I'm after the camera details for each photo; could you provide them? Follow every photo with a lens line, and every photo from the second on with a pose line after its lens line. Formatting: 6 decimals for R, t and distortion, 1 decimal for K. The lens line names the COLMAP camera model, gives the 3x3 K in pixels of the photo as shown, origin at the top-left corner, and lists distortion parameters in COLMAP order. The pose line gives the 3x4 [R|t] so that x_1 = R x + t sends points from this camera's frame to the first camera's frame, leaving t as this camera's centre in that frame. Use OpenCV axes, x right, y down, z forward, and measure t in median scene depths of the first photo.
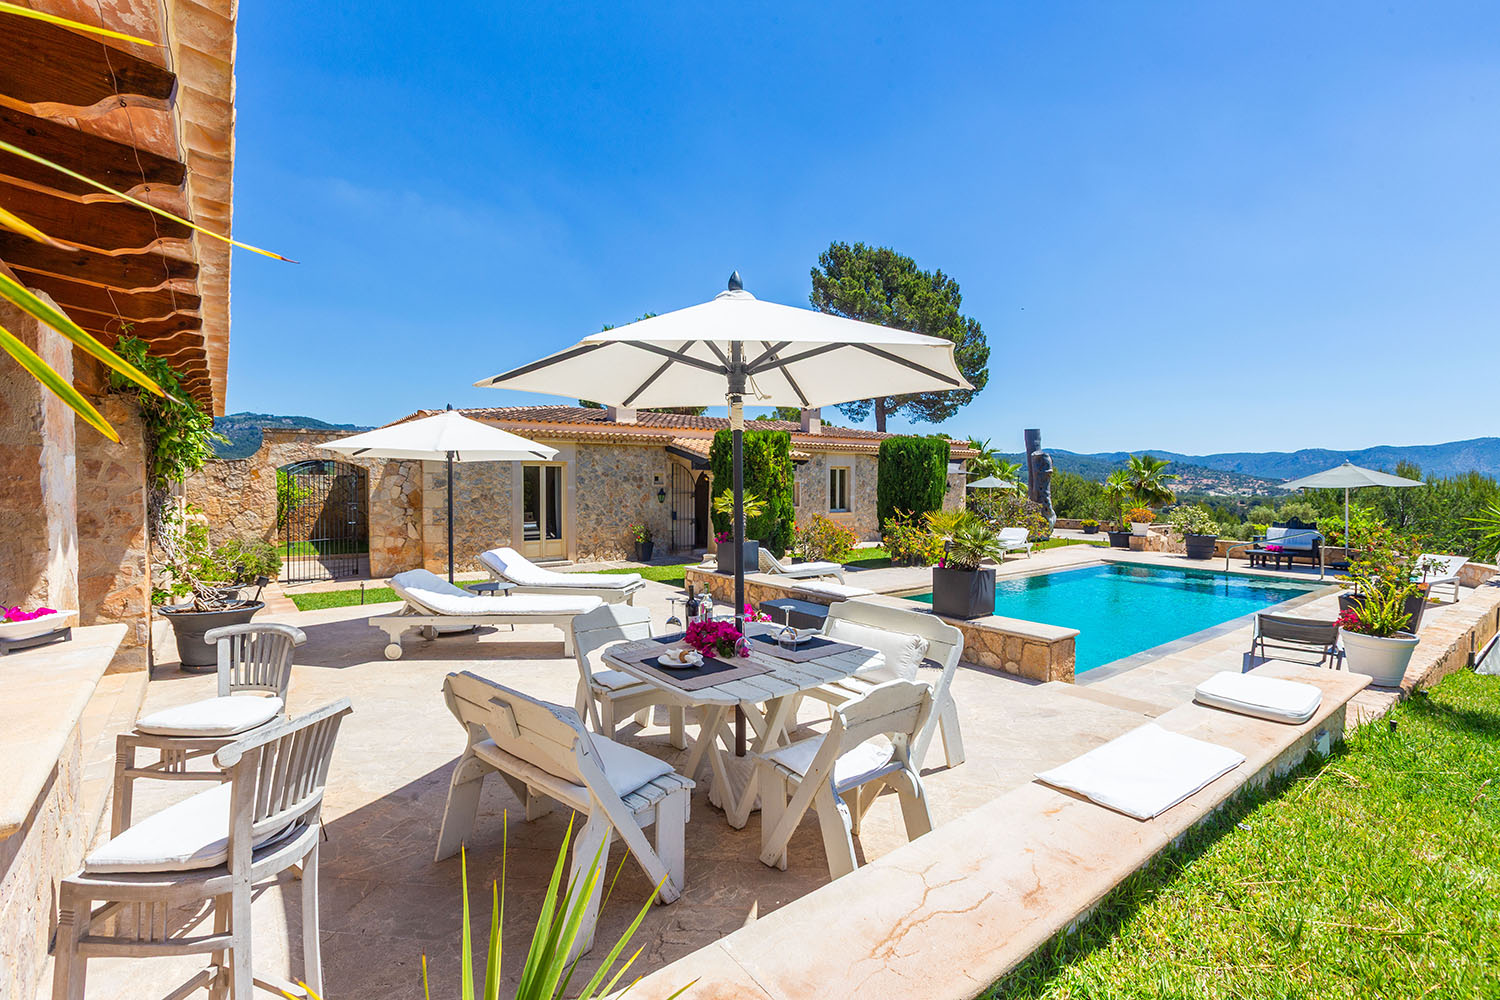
lens RADIAL K [[683.7, 0, 749.5], [0, 683.7, 495.0], [0, 0, 1]] dist [0.004732, 0.000421]
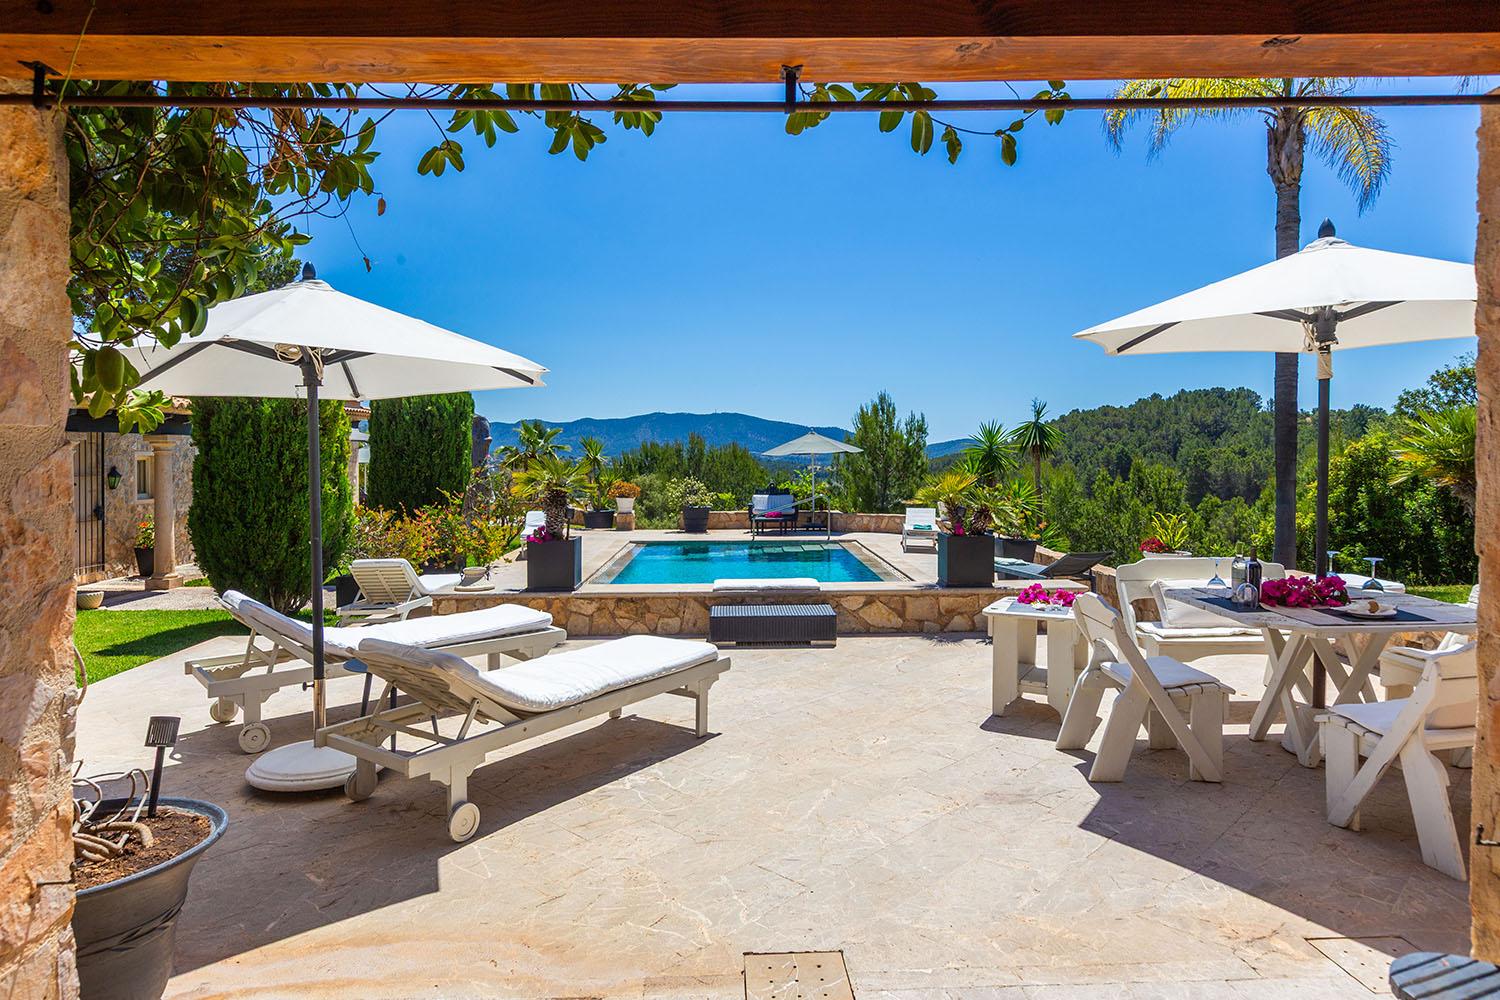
lens RADIAL K [[940.8, 0, 749.5], [0, 940.8, 496.6], [0, 0, 1]] dist [-0.007825, -0.002676]
pose [[0.594136, -0.045095, 0.803100, -0.364716], [0.026500, 0.998983, 0.036489, -0.000209], [-0.803928, -0.000397, 0.594727, 0.198867]]
